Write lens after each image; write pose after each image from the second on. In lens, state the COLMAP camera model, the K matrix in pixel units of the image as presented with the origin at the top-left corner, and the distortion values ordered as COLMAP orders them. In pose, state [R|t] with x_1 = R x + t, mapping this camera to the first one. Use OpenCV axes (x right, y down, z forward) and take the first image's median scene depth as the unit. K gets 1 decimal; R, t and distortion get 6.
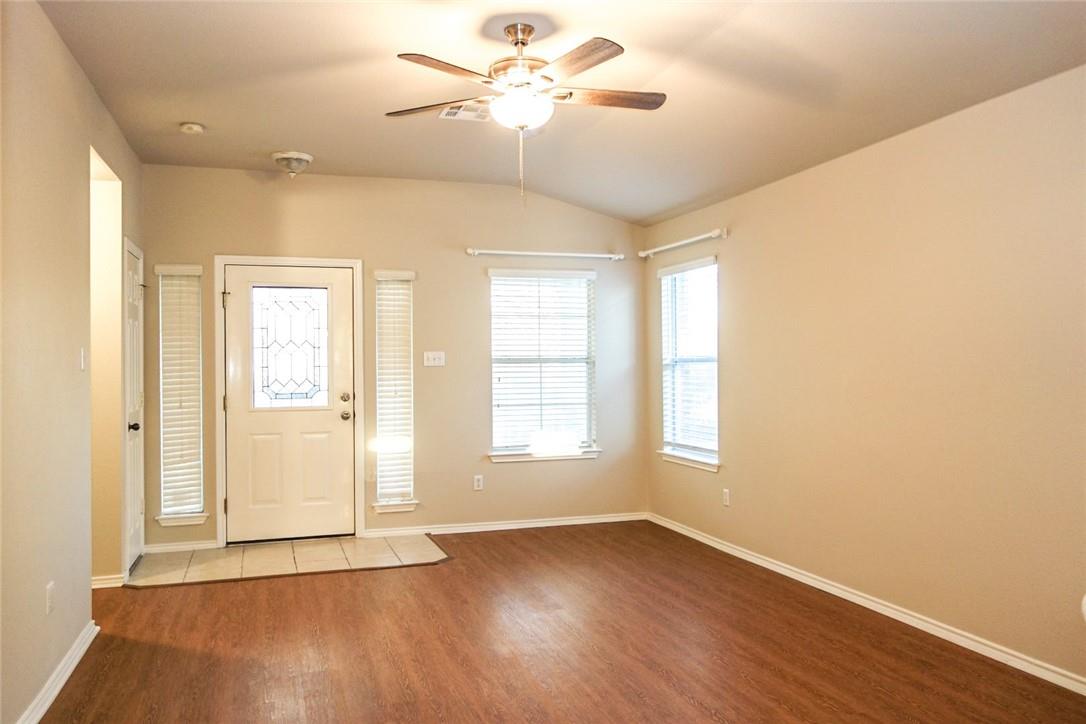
lens RADIAL K [[857.4, 0, 543.0], [0, 857.4, 362.0], [0, 0, 1]] dist [0.006374, -0.002861]
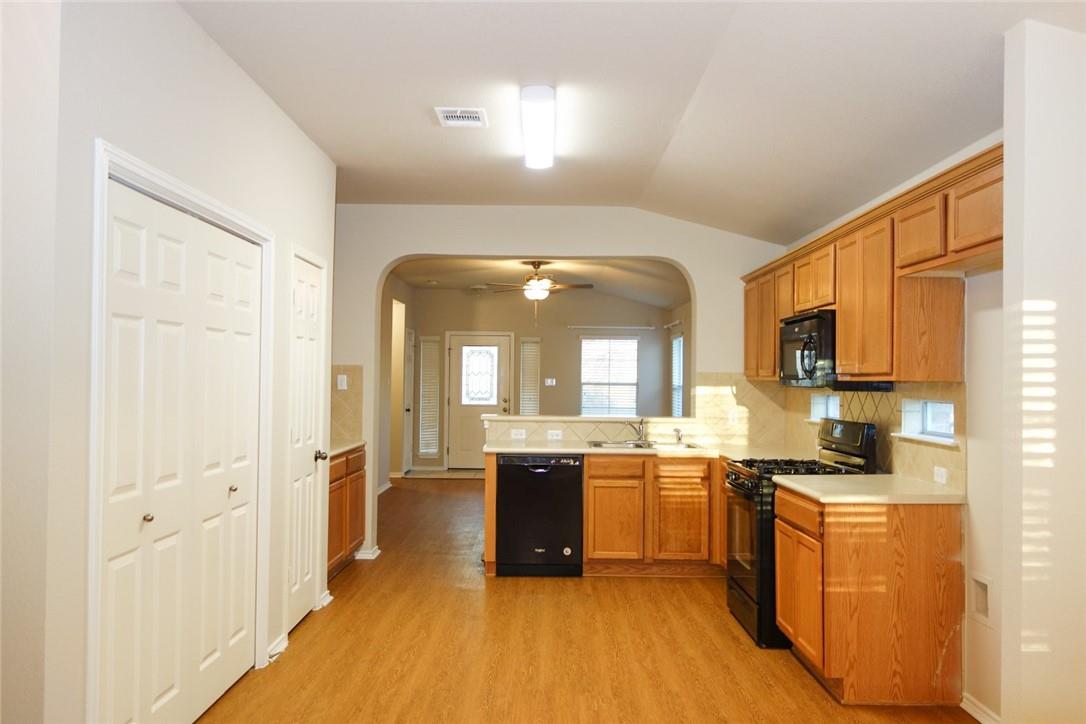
lens RADIAL K [[857.4, 0, 543.0], [0, 857.4, 362.0], [0, 0, 1]] dist [0.006374, -0.002861]
pose [[0.951628, 0.013914, -0.306936, 0.480855], [-0.020138, 0.999651, -0.017120, -0.016987], [0.306591, 0.022473, 0.951576, -0.907038]]
